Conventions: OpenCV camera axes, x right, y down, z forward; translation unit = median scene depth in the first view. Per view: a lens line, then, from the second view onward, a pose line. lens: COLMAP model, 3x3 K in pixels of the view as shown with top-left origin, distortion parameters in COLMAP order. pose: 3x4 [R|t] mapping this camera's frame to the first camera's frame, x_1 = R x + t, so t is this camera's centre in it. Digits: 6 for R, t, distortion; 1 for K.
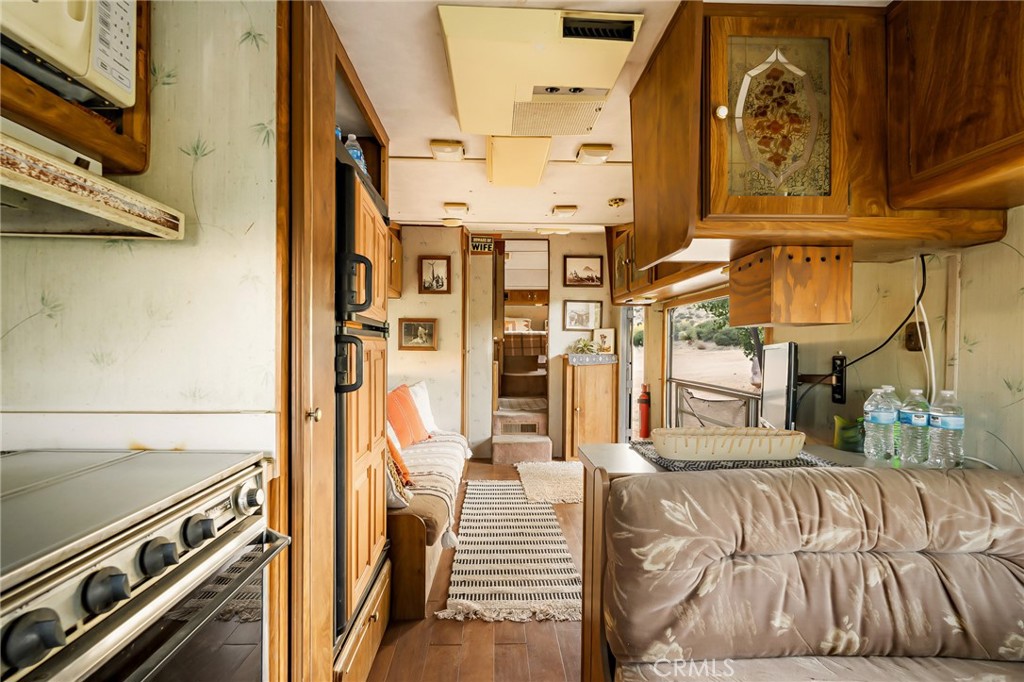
lens RADIAL K [[479.3, 0, 511.1], [0, 479.3, 345.3], [0, 0, 1]] dist [-0.001589, -0.000037]
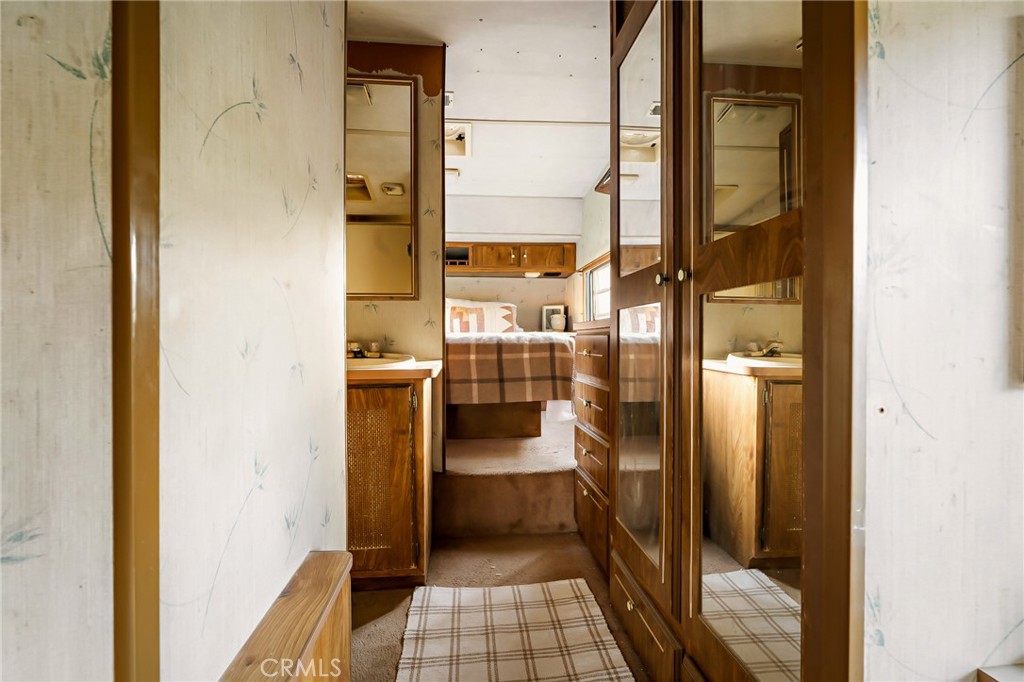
lens RADIAL K [[454.0, 0, 510.0], [0, 454.0, 339.7], [0, 0, 1]] dist [-0.006594, 0.001360]
pose [[0.998323, -0.008461, 0.057265, 0.014299], [0.008116, 0.999948, 0.006244, -0.037357], [-0.057314, -0.005769, 0.998340, 0.910948]]
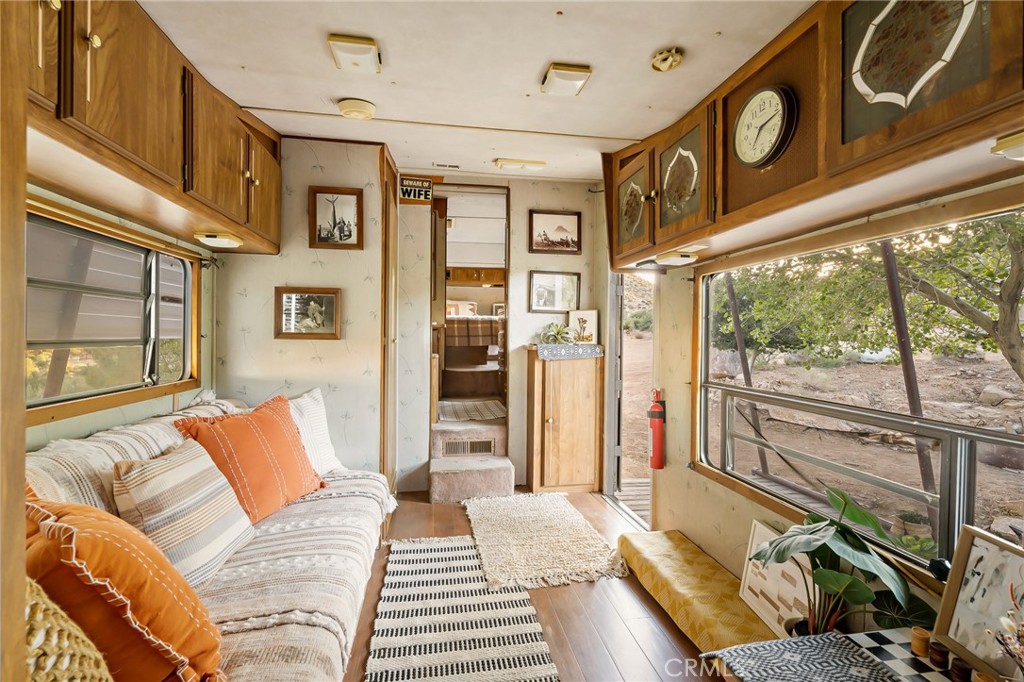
lens RADIAL K [[454.0, 0, 508.9], [0, 454.0, 337.2], [0, 0, 1]] dist [-0.006594, 0.001360]
pose [[0.991716, 0.001765, 0.128439, -0.010250], [-0.002532, 0.999980, 0.005807, 0.003625], [-0.128426, -0.006084, 0.991700, 0.320735]]
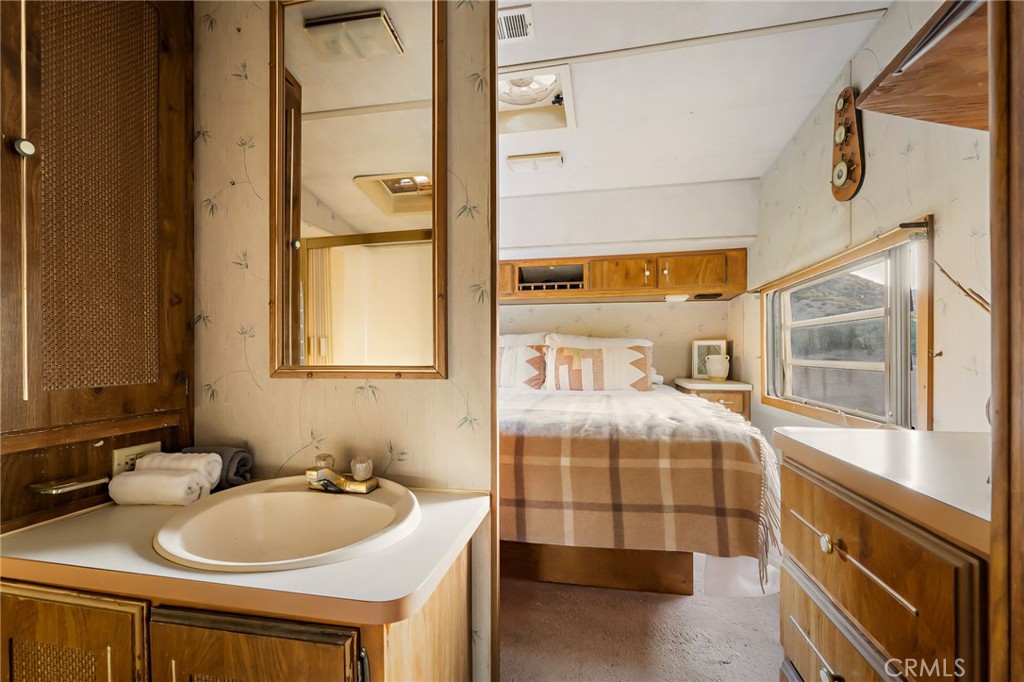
lens RADIAL K [[456.6, 0, 506.5], [0, 456.6, 347.7], [0, 0, 1]] dist [-0.003712, 0.000072]
pose [[0.968465, -0.008838, -0.248995, 0.036504], [0.007110, 0.999944, -0.007837, -0.081963], [0.249050, 0.005820, 0.968473, 1.111522]]
